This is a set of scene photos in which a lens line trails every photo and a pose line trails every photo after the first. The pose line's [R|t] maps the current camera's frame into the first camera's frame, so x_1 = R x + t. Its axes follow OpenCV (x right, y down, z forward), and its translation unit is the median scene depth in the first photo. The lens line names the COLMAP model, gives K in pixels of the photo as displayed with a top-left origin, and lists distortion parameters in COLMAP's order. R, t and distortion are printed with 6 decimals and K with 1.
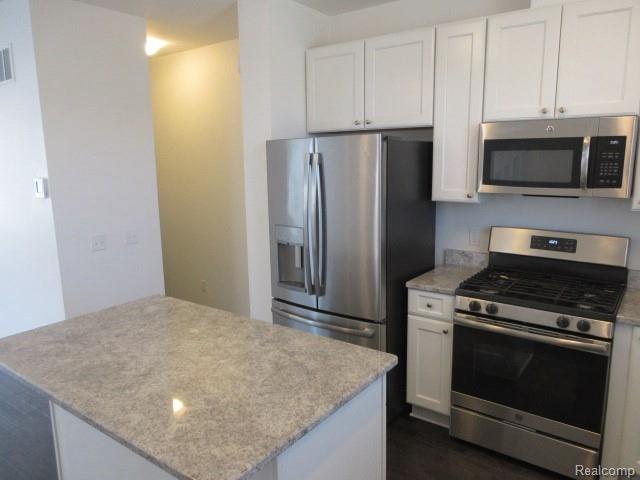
lens RADIAL K [[477.0, 0, 320.0], [0, 477.0, 240.0], [0, 0, 1]] dist [-0.004938, -0.001455]
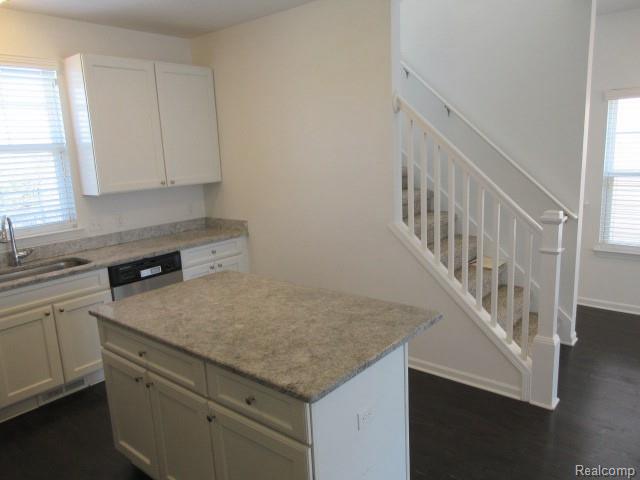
lens RADIAL K [[480.3, 0, 320.0], [0, 480.3, 240.0], [0, 0, 1]] dist [0.005199, -0.000338]
pose [[-0.995729, 0.057448, 0.072278, -0.464480], [0.079896, 0.928475, 0.362700, -0.291361], [-0.046272, 0.366925, -0.929099, 1.676879]]
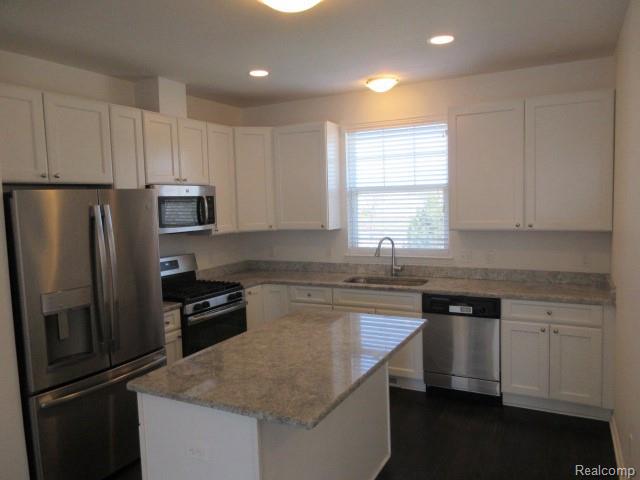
lens RADIAL K [[480.3, 0, 320.0], [0, 480.3, 240.0], [0, 0, 1]] dist [0.005199, -0.000338]
pose [[-0.157603, -0.057606, 0.985821, -1.310661], [0.206715, 0.974255, 0.089978, -0.131778], [-0.965624, 0.217965, -0.141637, 0.884613]]
